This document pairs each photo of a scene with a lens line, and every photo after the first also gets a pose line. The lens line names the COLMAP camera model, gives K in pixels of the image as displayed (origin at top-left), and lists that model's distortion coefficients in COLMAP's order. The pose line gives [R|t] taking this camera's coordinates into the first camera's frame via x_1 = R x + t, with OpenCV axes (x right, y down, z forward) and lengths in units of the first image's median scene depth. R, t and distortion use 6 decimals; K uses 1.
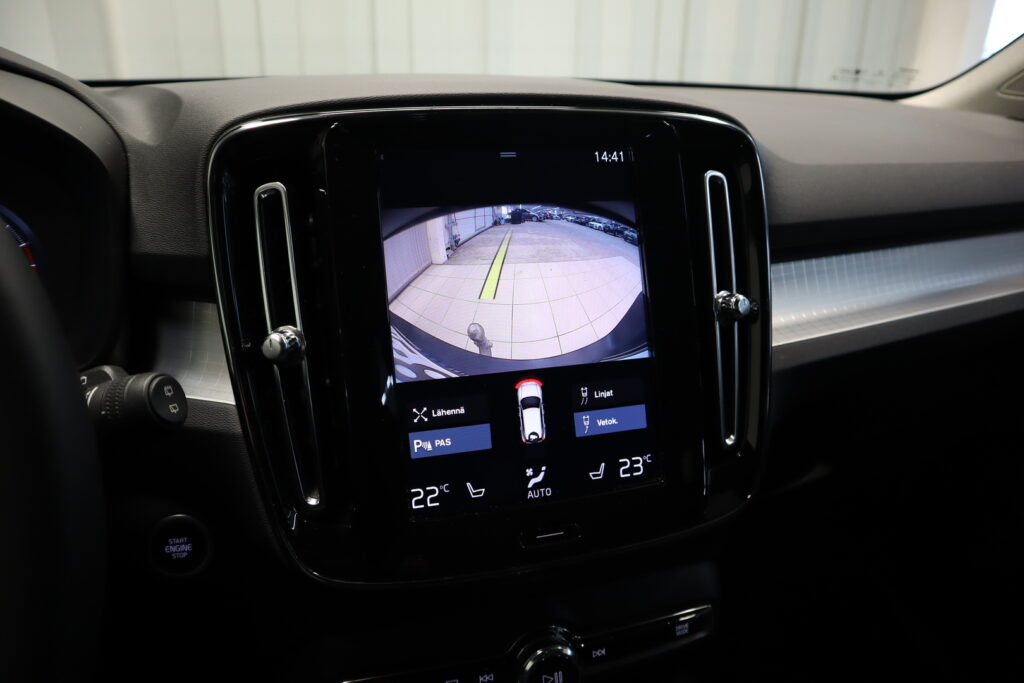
lens RADIAL K [[741.3, 0, 512.0], [0, 741.3, 341.5], [0, 0, 1]] dist [-0.113409, 0.000057]
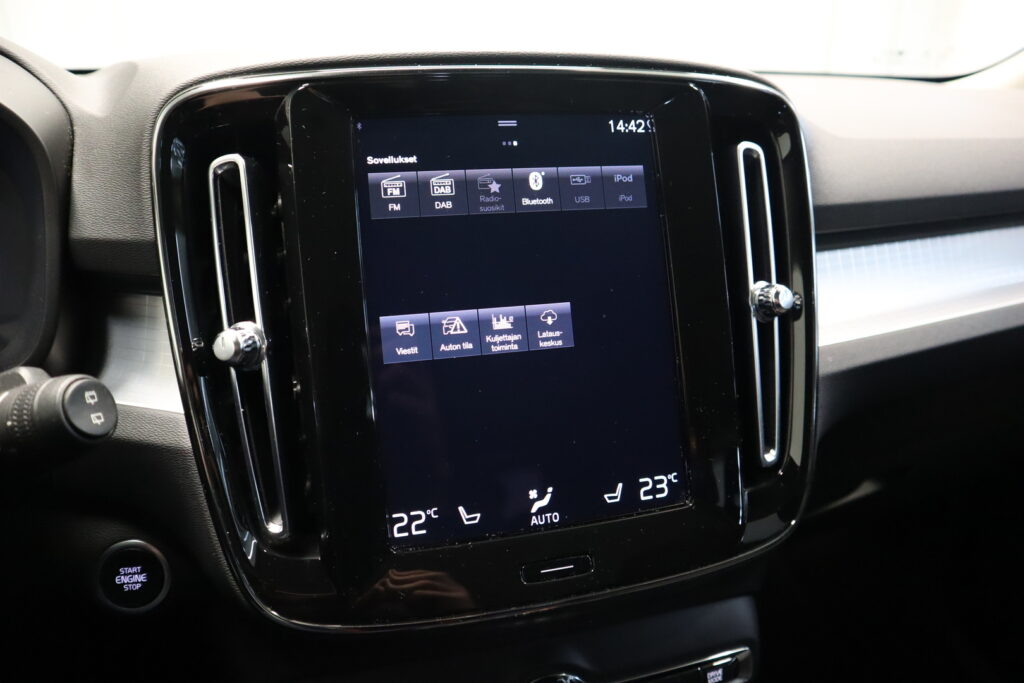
lens RADIAL K [[710.4, 0, 524.3], [0, 710.4, 335.6], [0, 0, 1]] dist [-0.090384, 0.003194]
pose [[0.999518, -0.002915, -0.030909, 0.039144], [0.002203, 0.999732, -0.023059, 0.013285], [0.030968, 0.022980, 0.999256, 0.181911]]
